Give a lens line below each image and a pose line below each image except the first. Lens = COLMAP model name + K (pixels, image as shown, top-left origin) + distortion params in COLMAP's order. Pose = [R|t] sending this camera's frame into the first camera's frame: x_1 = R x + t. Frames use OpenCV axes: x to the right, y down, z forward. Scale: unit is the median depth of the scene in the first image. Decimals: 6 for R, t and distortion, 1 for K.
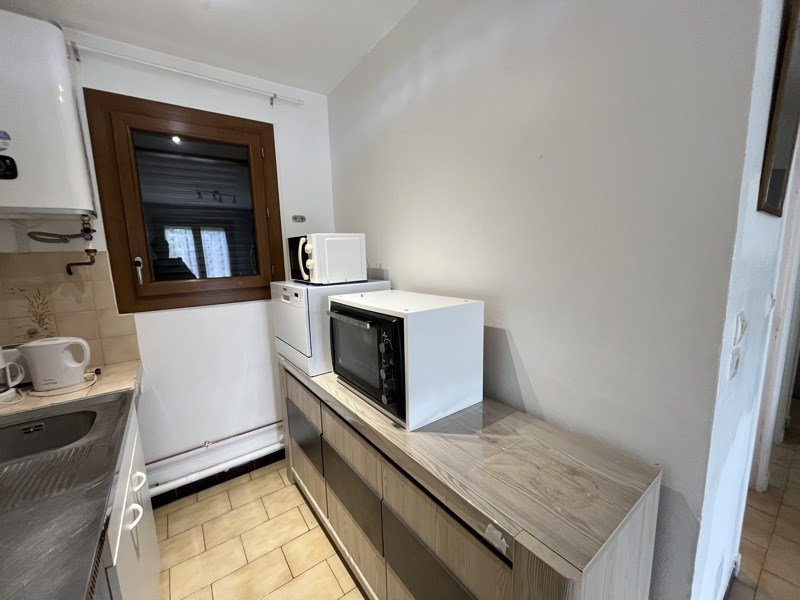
lens RADIAL K [[322.6, 0, 401.9], [0, 322.6, 298.9], [0, 0, 1]] dist [-0.003891, -0.000306]
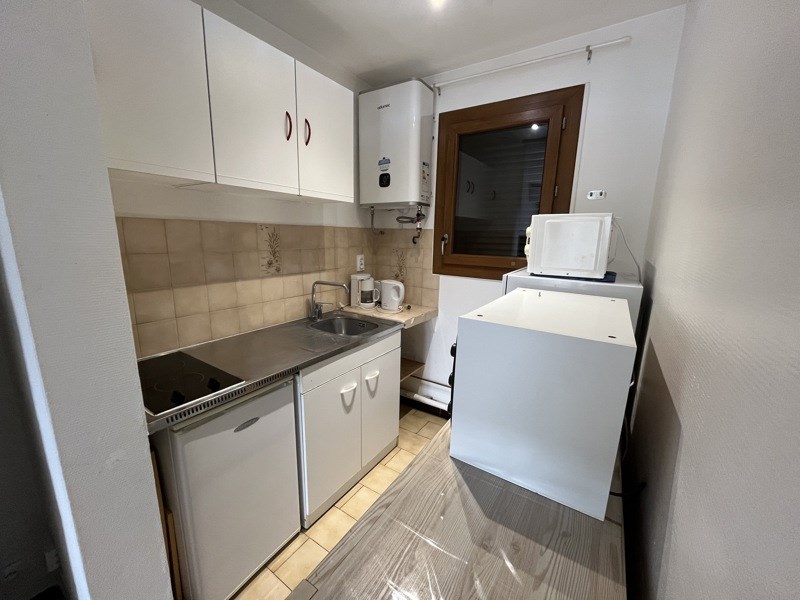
lens RADIAL K [[322.6, 0, 400.9], [0, 322.6, 302.6], [0, 0, 1]] dist [-0.003891, -0.000306]
pose [[0.349703, 0.232698, -0.907502, 0.460903], [-0.160733, 0.969202, 0.186581, -0.081822], [0.922969, 0.080617, 0.376335, 0.370916]]
